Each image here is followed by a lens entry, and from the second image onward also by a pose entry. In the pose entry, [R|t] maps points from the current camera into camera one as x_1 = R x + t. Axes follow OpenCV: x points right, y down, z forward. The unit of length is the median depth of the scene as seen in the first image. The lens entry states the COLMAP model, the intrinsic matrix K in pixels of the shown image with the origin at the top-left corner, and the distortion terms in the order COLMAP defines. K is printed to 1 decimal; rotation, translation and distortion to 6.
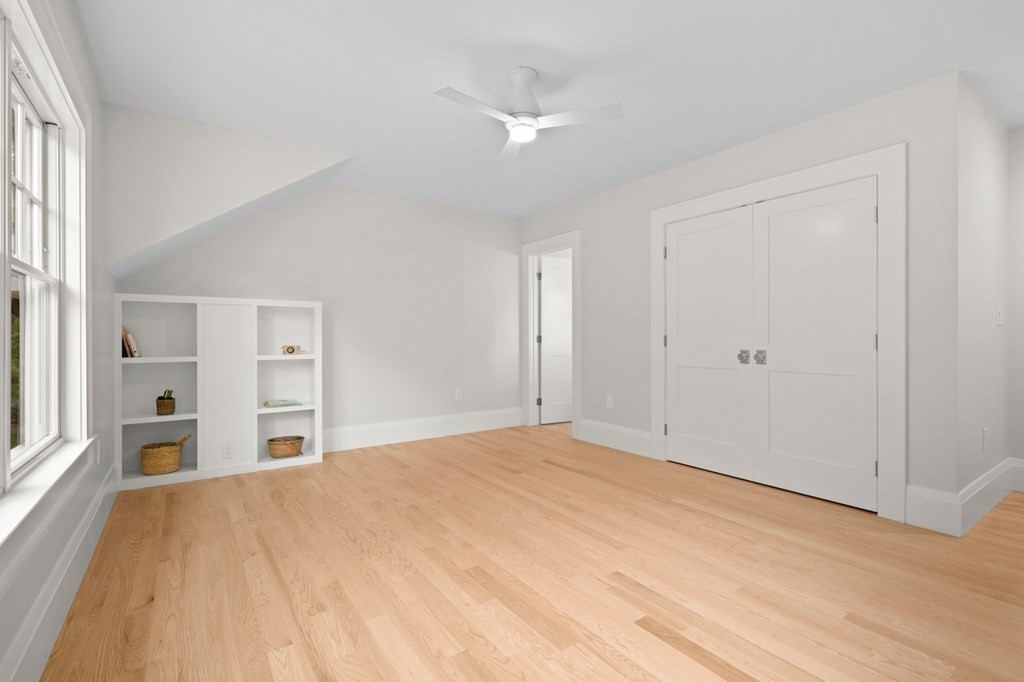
lens RADIAL K [[487.0, 0, 517.1], [0, 487.0, 335.4], [0, 0, 1]] dist [-0.002167, 0.000061]
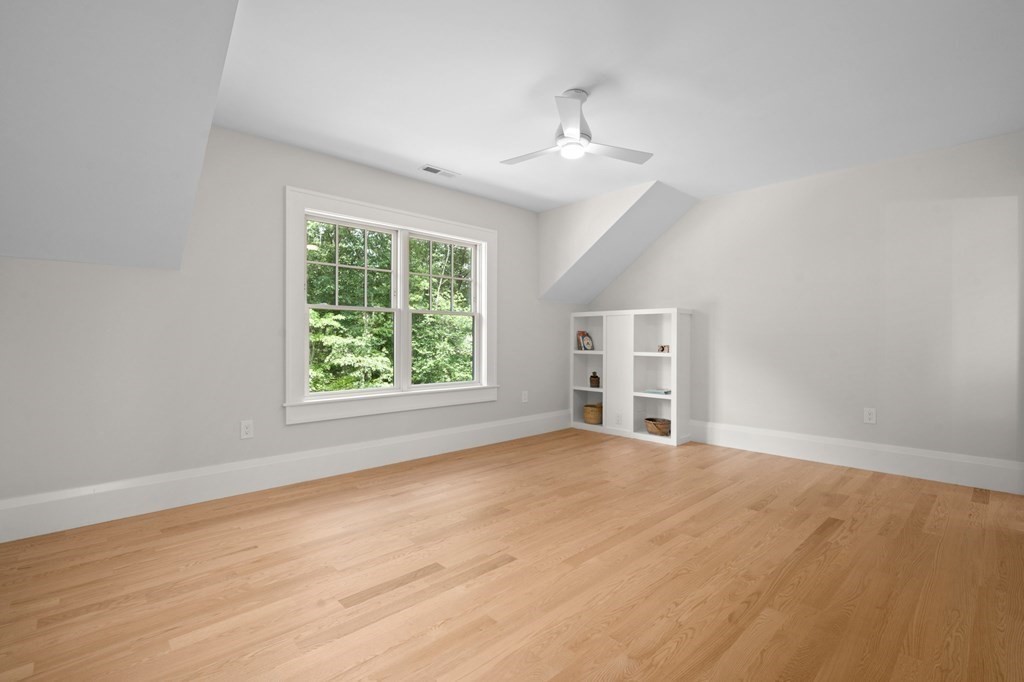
lens RADIAL K [[487.0, 0, 517.1], [0, 487.0, 335.4], [0, 0, 1]] dist [-0.002167, 0.000061]
pose [[0.117308, -0.001690, -0.993094, 0.883405], [0.003011, 0.999995, -0.001346, -0.004254], [0.993091, -0.002832, 0.117312, 0.608723]]
